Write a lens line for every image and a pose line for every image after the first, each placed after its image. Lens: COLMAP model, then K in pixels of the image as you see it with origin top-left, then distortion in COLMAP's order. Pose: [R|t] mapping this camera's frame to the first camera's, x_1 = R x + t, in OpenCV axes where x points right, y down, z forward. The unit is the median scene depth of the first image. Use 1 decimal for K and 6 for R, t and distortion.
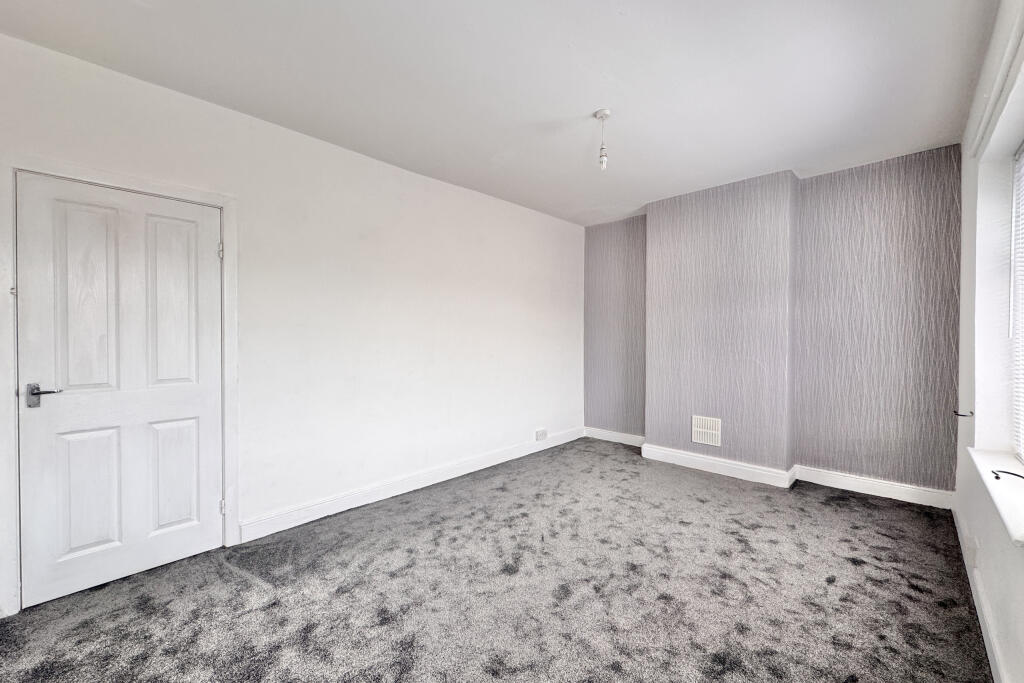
lens RADIAL K [[408.4, 0, 511.0], [0, 408.4, 343.4], [0, 0, 1]] dist [0.000071, 0.000342]
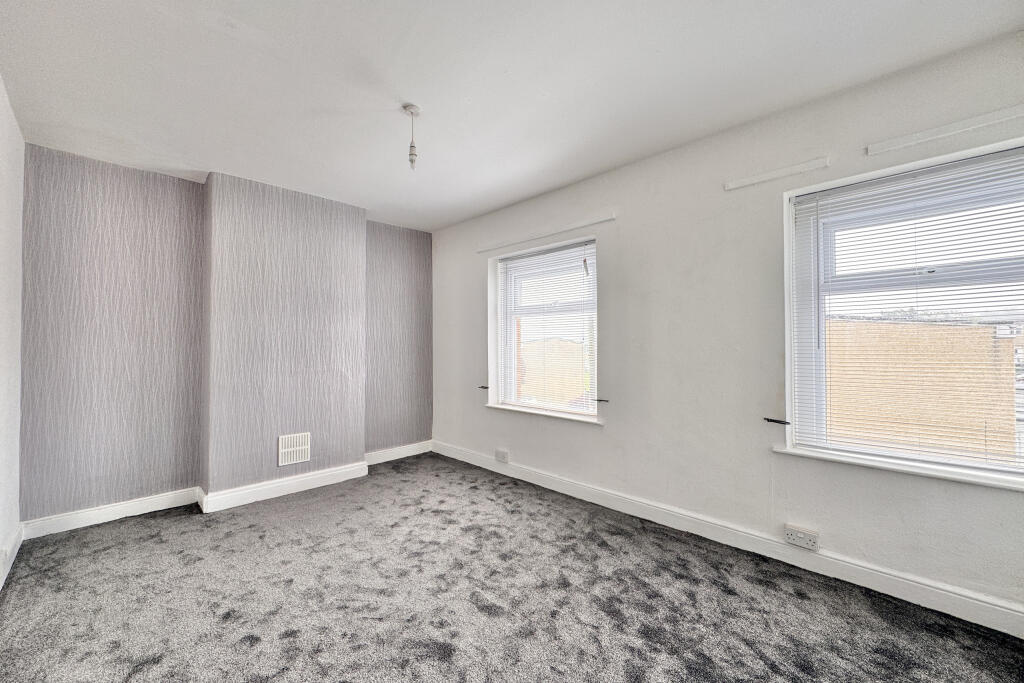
lens RADIAL K [[408.4, 0, 511.1], [0, 408.4, 341.8], [0, 0, 1]] dist [0.000071, 0.000342]
pose [[0.005150, 0.012744, 0.999906, -0.590471], [0.019089, 0.999735, -0.012840, -0.011688], [-0.999805, 0.019154, 0.004906, 0.647181]]
